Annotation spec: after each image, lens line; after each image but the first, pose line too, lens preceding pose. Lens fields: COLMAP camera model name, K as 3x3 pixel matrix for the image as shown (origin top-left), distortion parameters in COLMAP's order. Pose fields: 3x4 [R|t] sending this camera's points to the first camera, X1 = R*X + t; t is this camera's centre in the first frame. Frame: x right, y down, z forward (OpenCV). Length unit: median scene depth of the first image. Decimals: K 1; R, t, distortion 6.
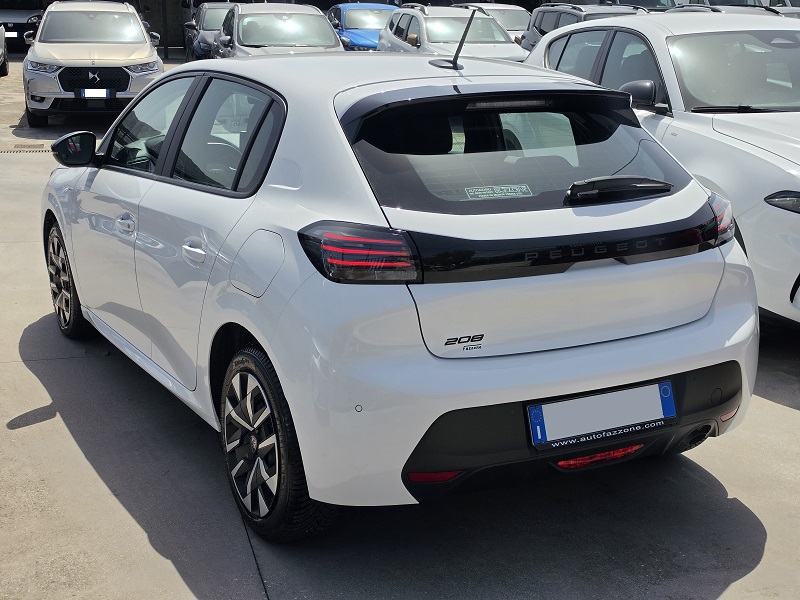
lens RADIAL K [[1092.9, 0, 392.2], [0, 1092.9, 299.4], [0, 0, 1]] dist [0.090676, 0.000000]
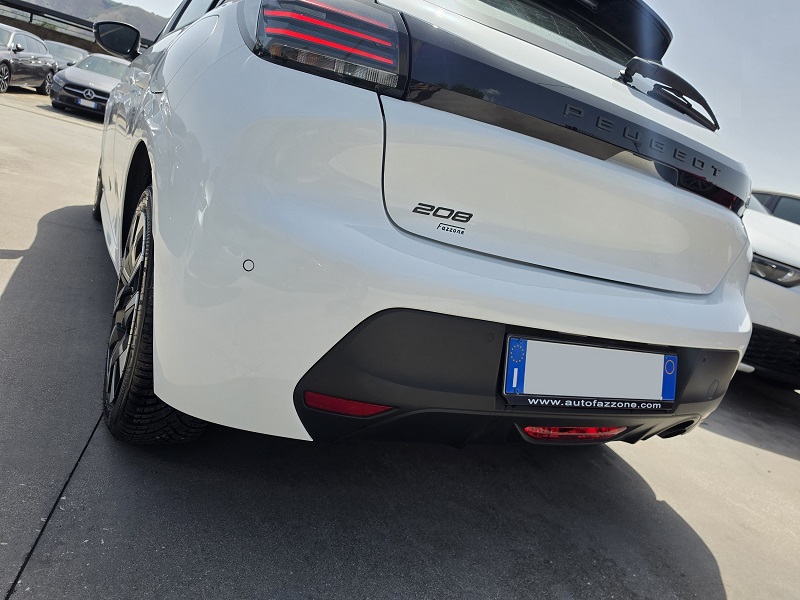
lens RADIAL K [[569.3, 0, 408.4], [0, 569.3, 295.3], [0, 0, 1]] dist [0.020039, -0.010126]
pose [[0.966755, 0.247177, 0.065489, 0.034651], [-0.245293, 0.968798, -0.035531, 0.098666], [-0.072228, 0.018286, 0.997221, 0.642164]]
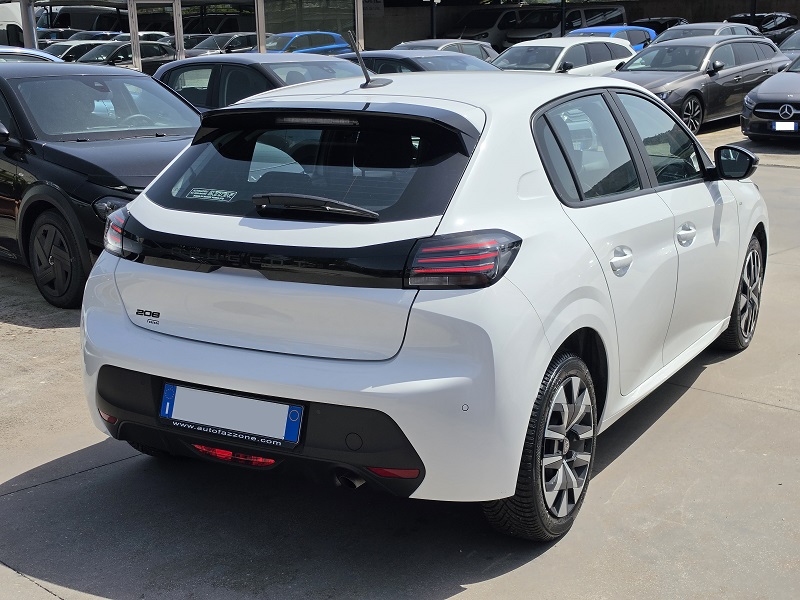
lens RADIAL K [[1092.9, 0, 400.7], [0, 1092.9, 304.8], [0, 0, 1]] dist [0.090676, 0.000000]
pose [[0.561667, 0.184628, -0.806500, 1.129601], [-0.195185, 0.976838, 0.087691, -0.124366], [0.804011, 0.108163, 0.584694, 0.512059]]
